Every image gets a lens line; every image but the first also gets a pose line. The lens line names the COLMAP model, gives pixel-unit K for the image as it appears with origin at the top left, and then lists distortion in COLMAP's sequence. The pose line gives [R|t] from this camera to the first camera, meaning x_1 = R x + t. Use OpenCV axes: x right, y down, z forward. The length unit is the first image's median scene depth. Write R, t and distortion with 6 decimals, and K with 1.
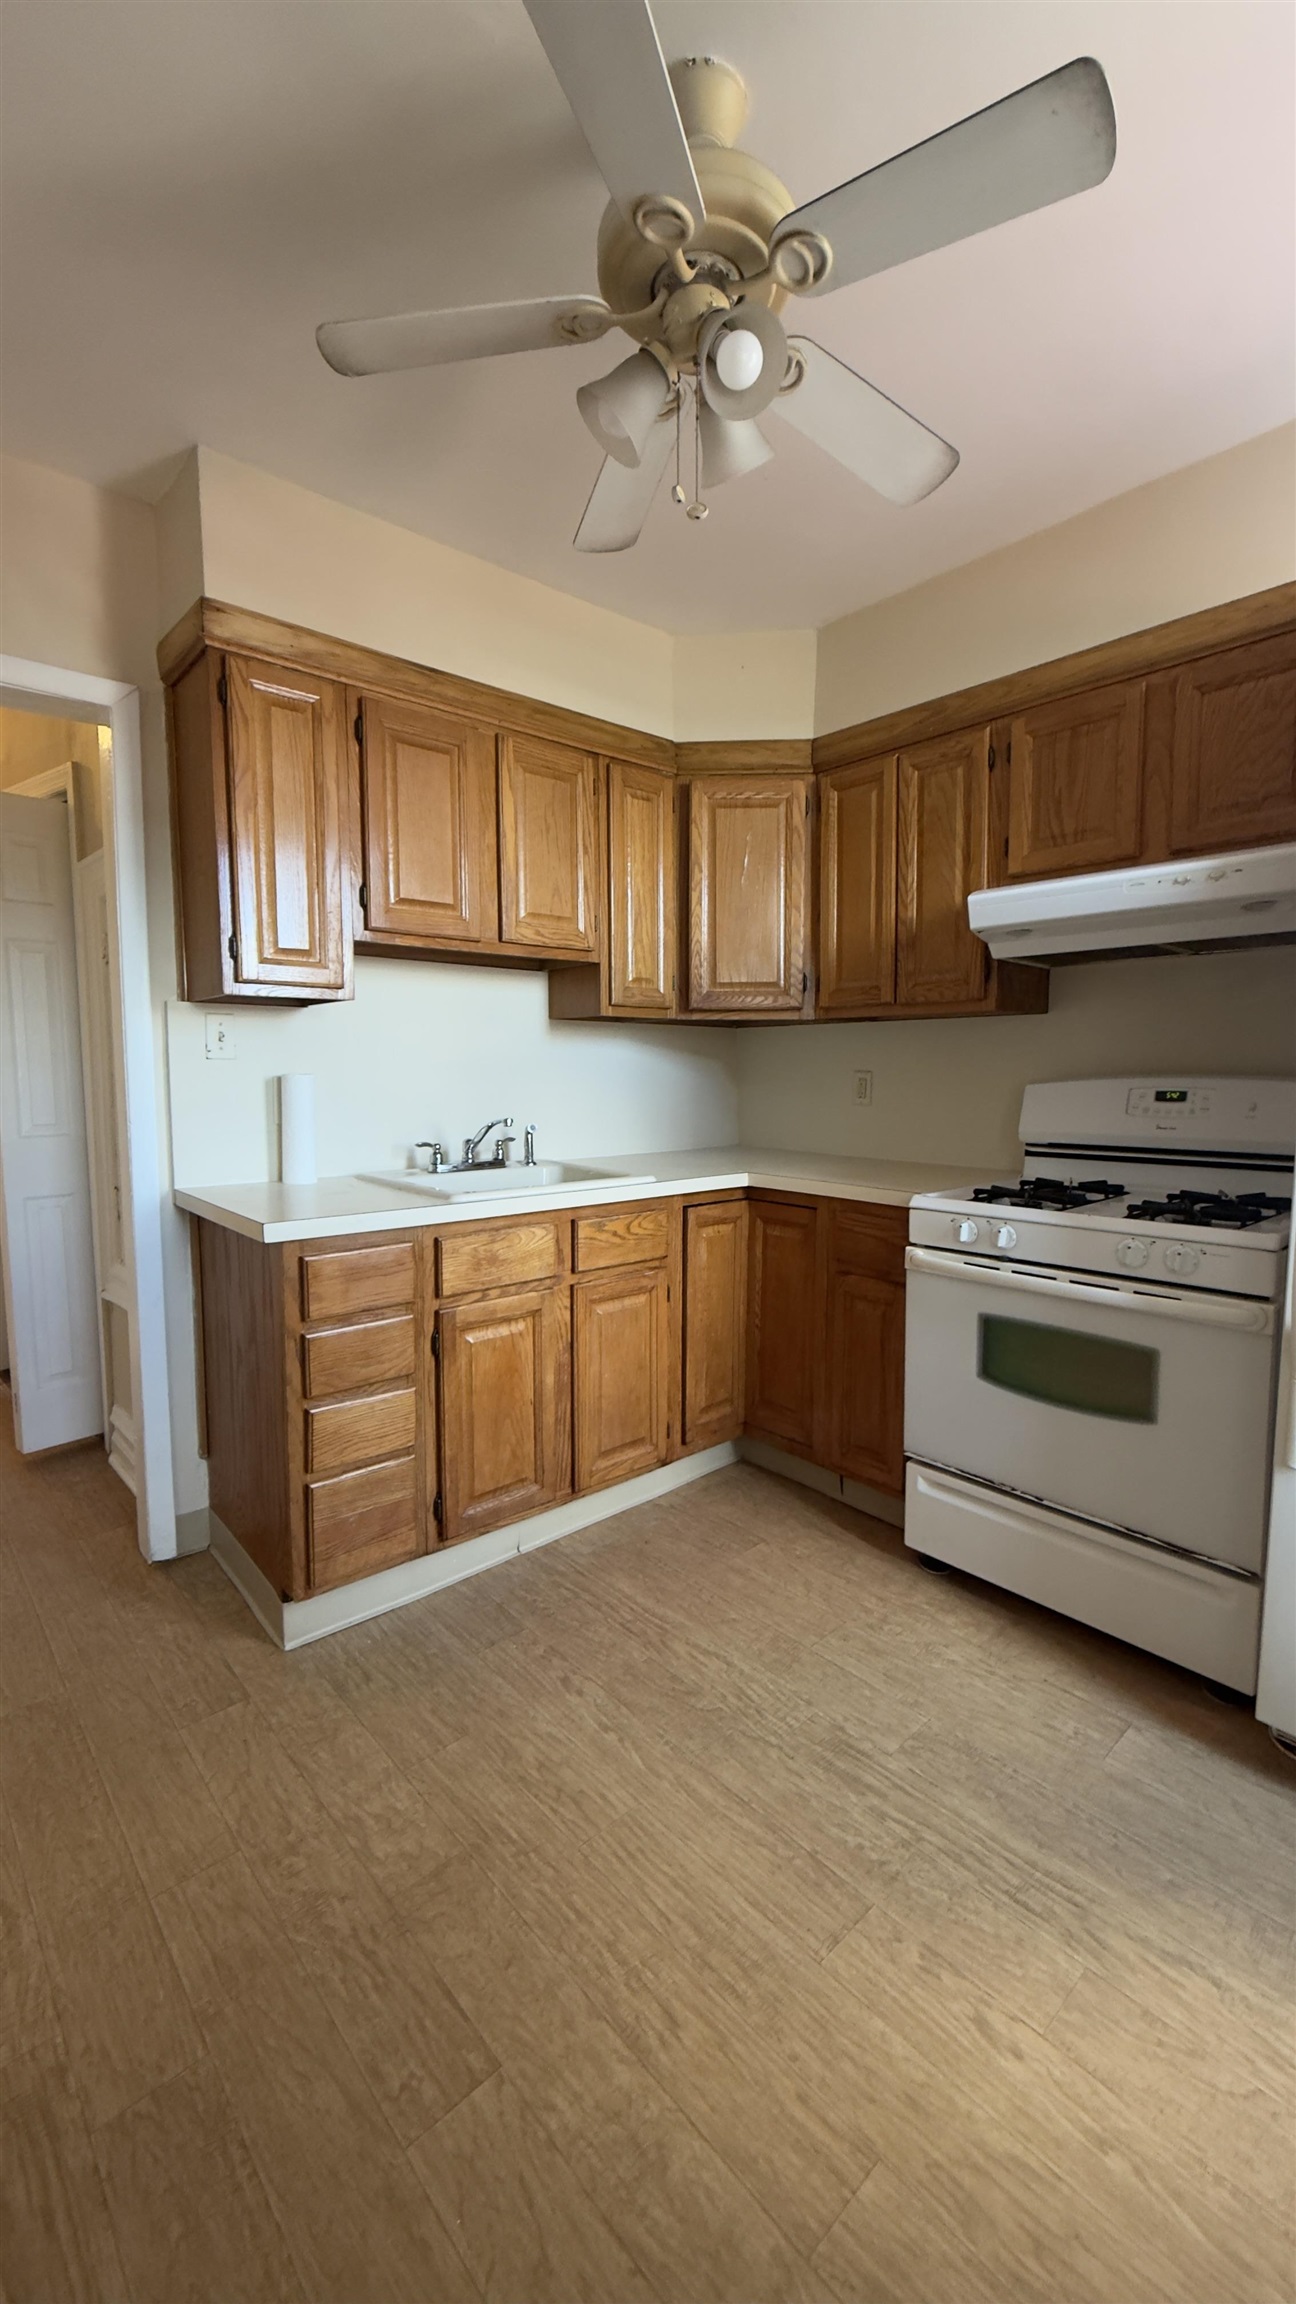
lens RADIAL K [[920.7, 0, 642.8], [0, 920.7, 1146.1], [0, 0, 1]] dist [0.000484, 0.000213]
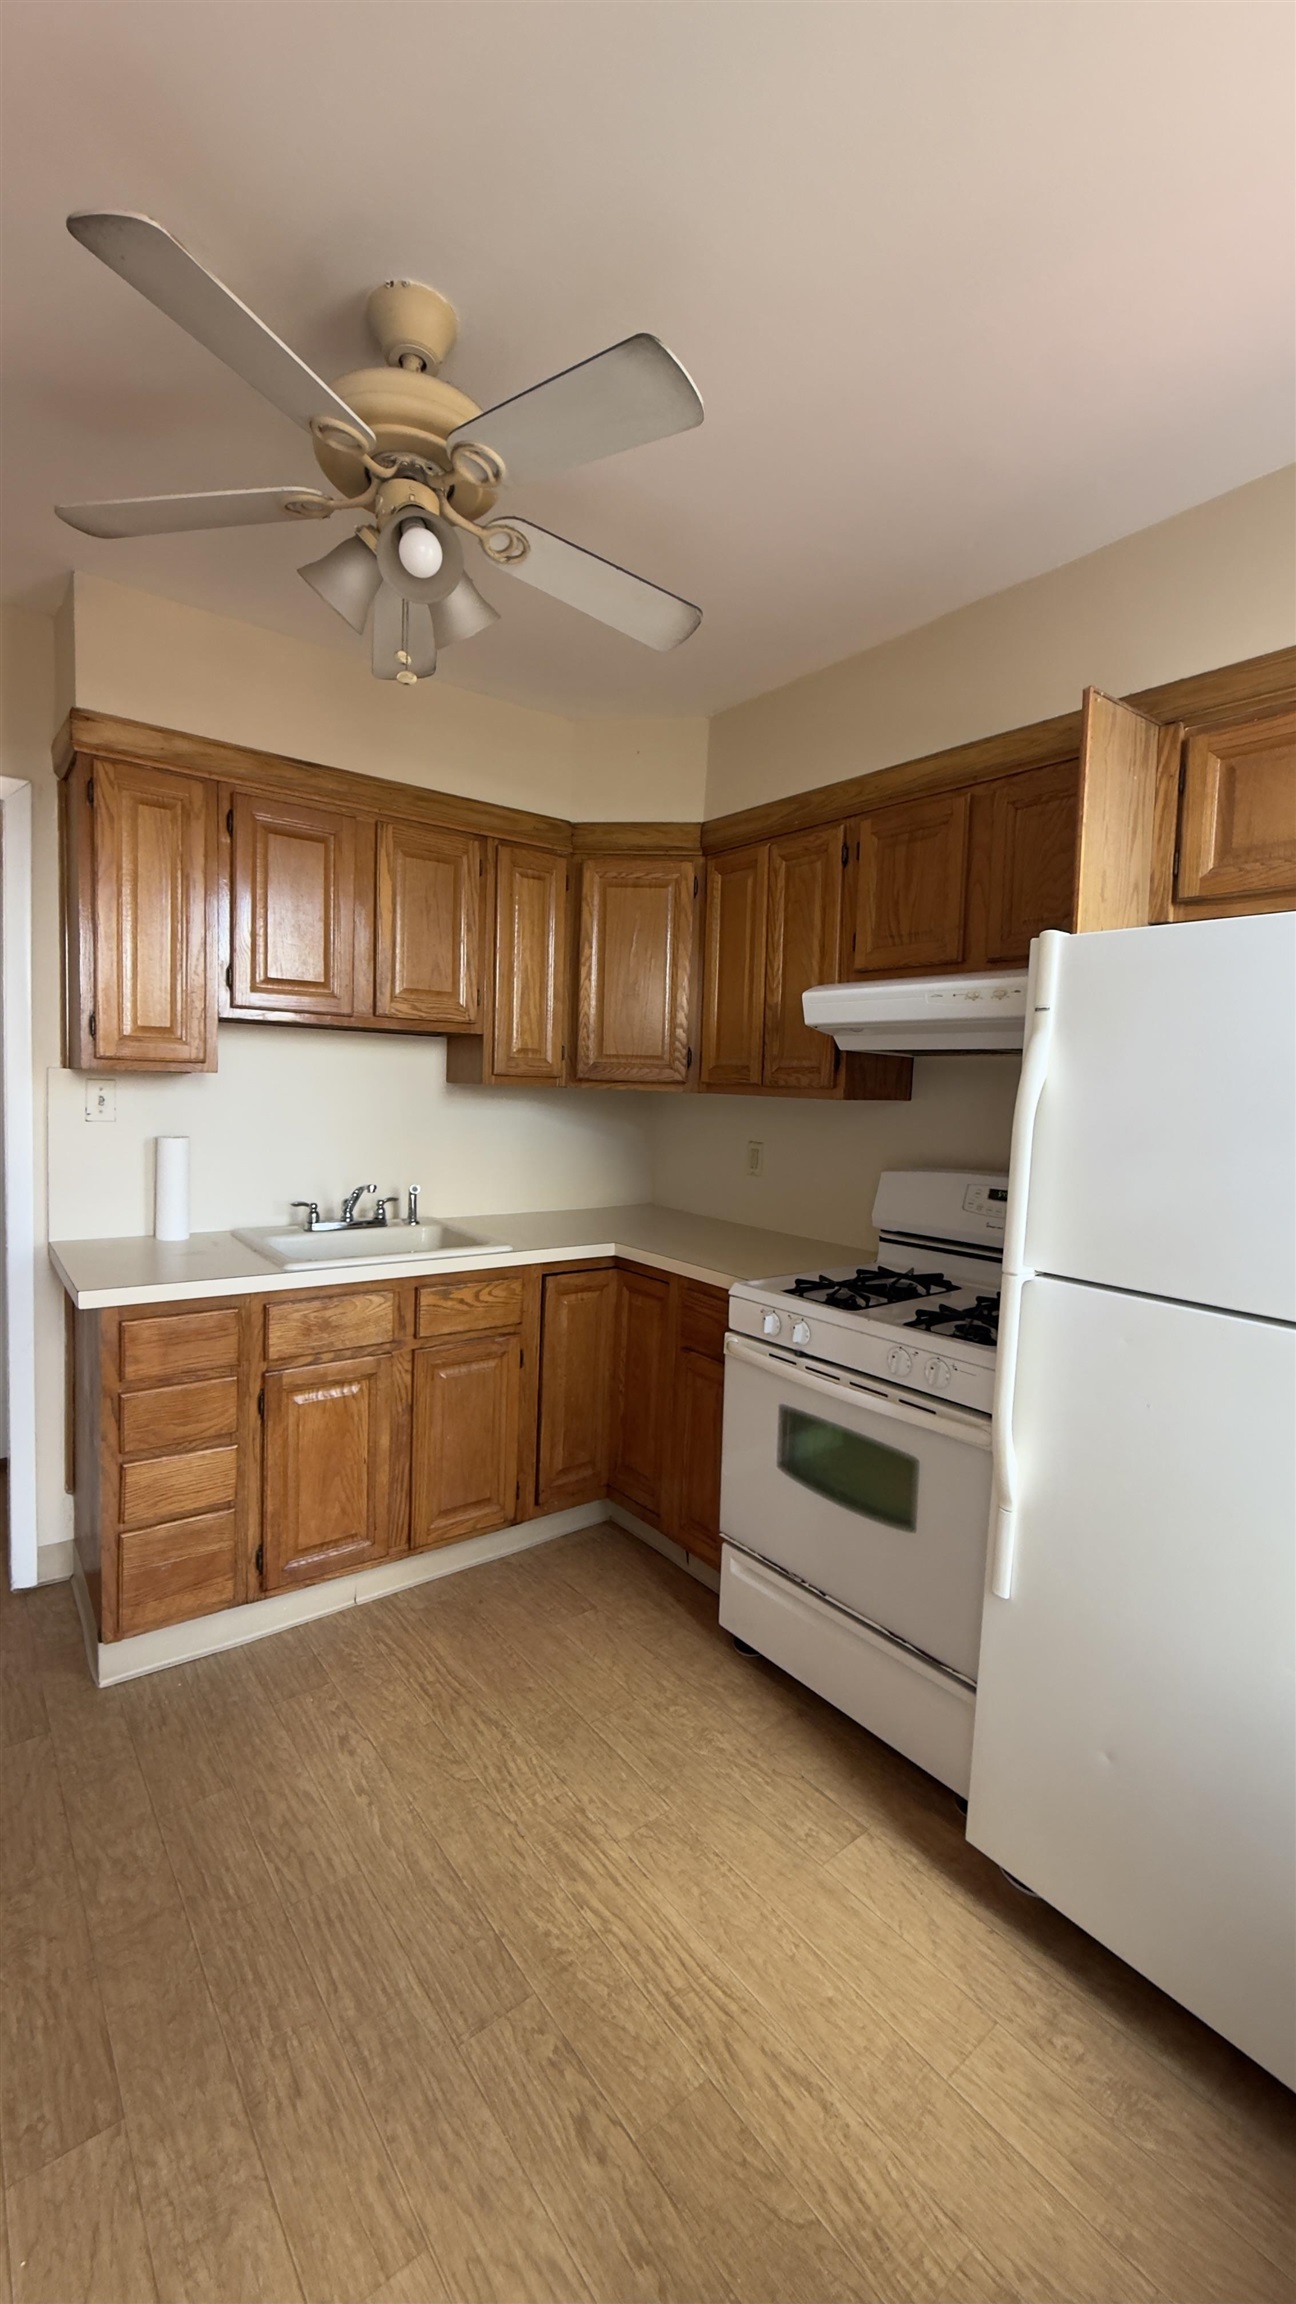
lens RADIAL K [[920.7, 0, 642.8], [0, 920.7, 1146.1], [0, 0, 1]] dist [0.000484, 0.000213]
pose [[0.997176, 0.040280, -0.063385, 0.253162], [-0.041336, 0.999026, -0.015438, -0.079064], [0.062702, 0.018014, 0.997870, -0.032587]]
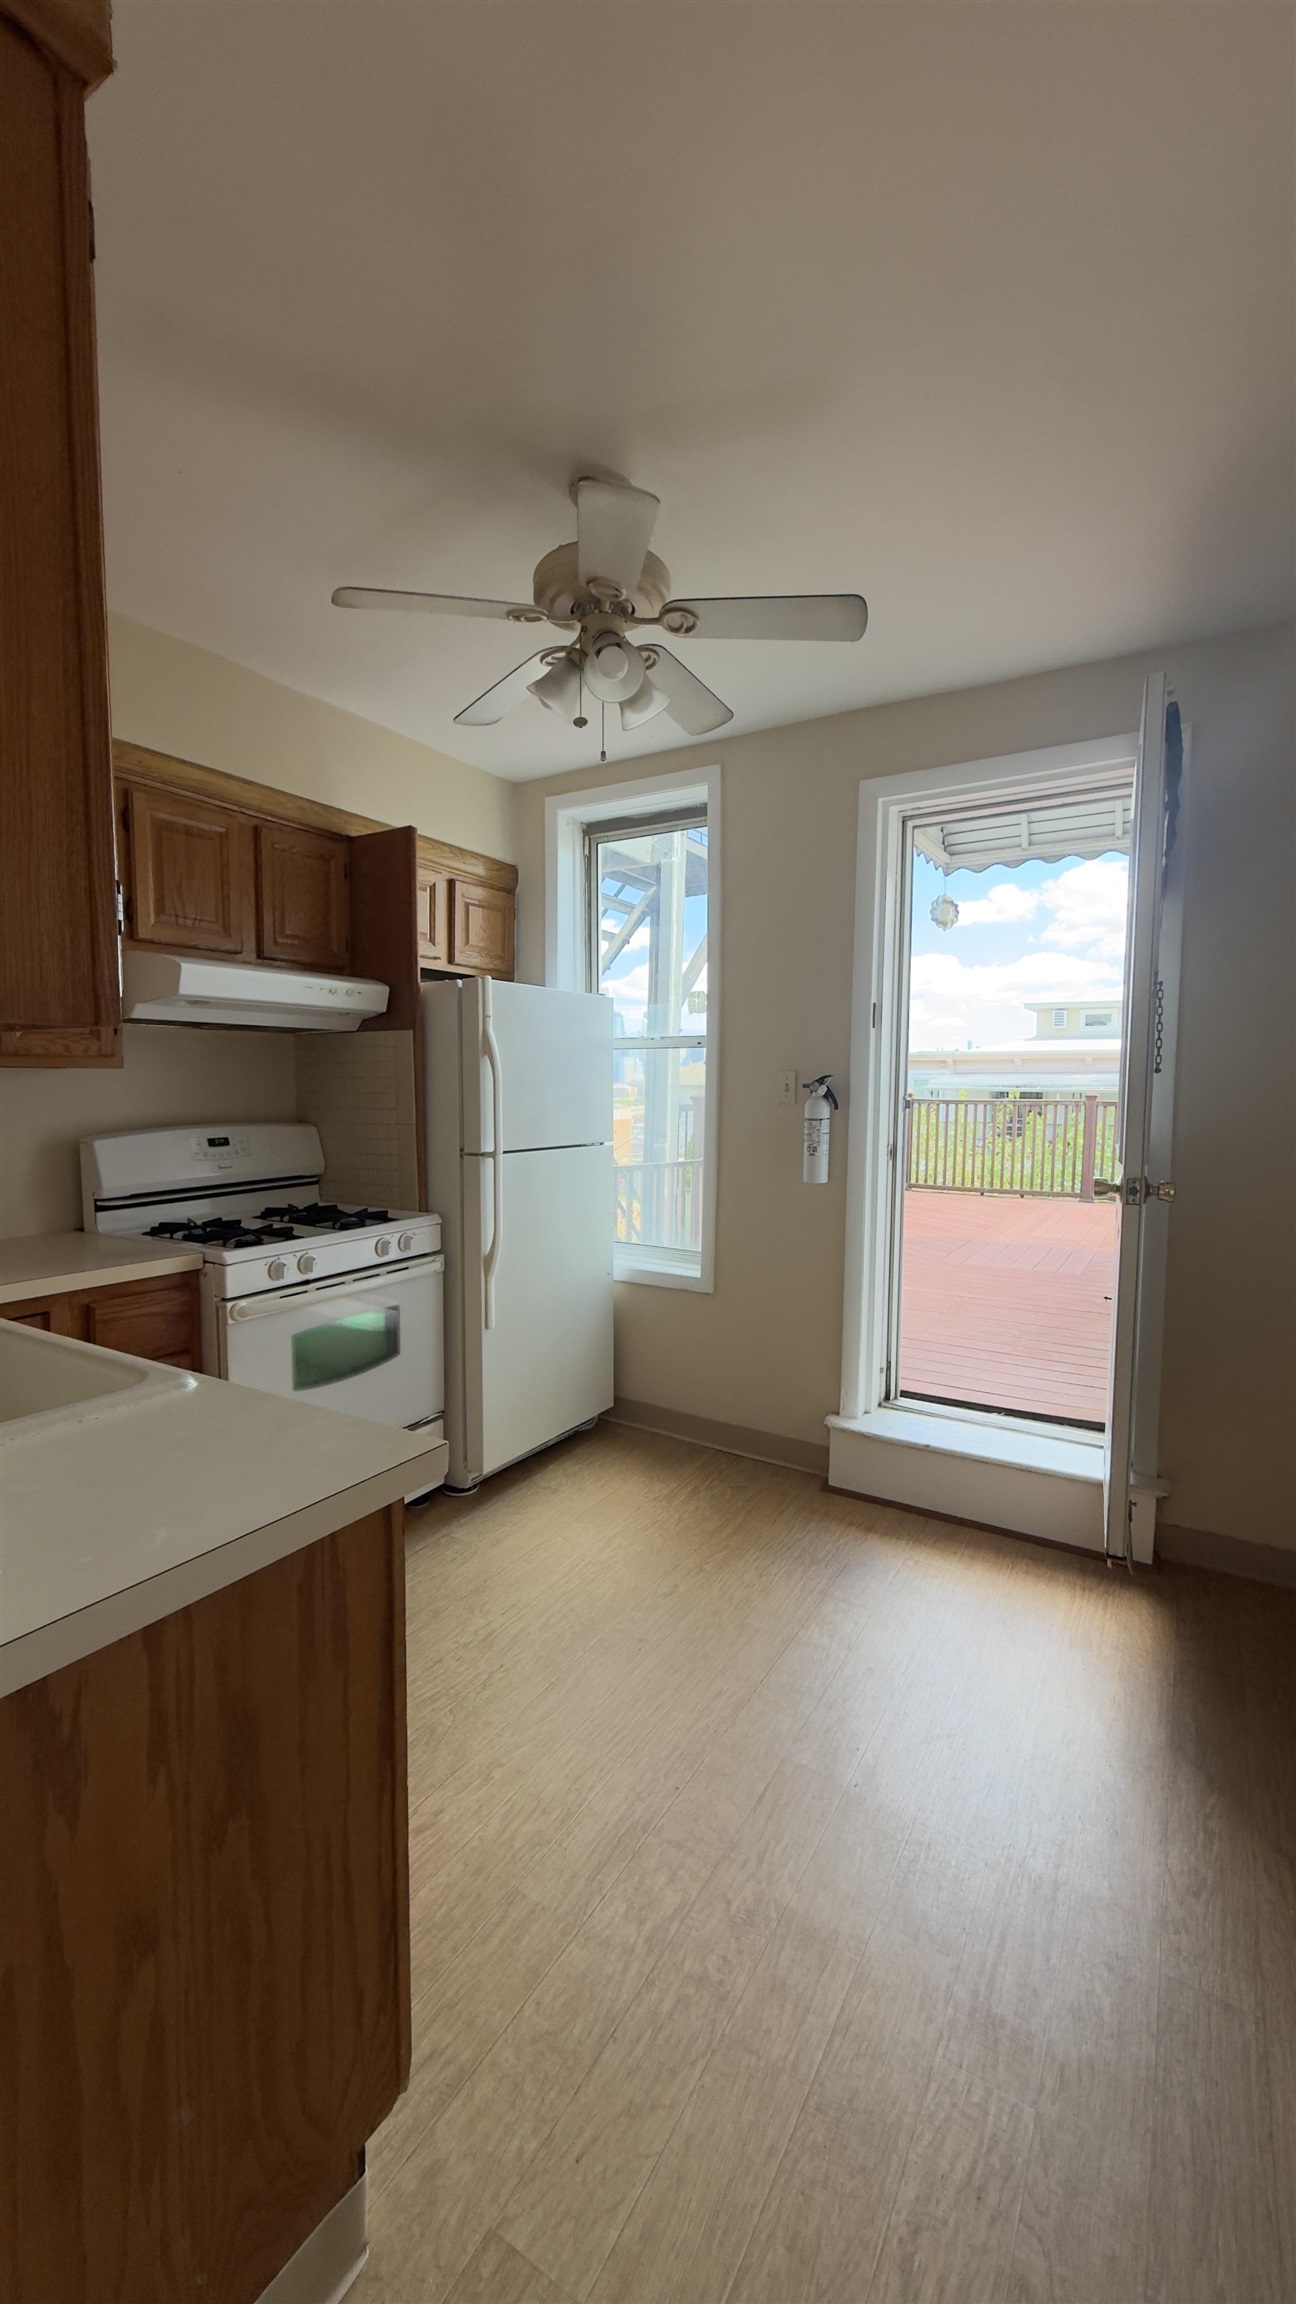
lens RADIAL K [[918.1, 0, 647.8], [0, 918.1, 1146.4], [0, 0, 1]] dist [-0.000606, 0.000050]
pose [[-0.297691, -0.065213, 0.952432, -0.819456], [0.080237, 0.992425, 0.093030, -0.122242], [-0.951284, 0.104114, -0.290203, 0.840279]]
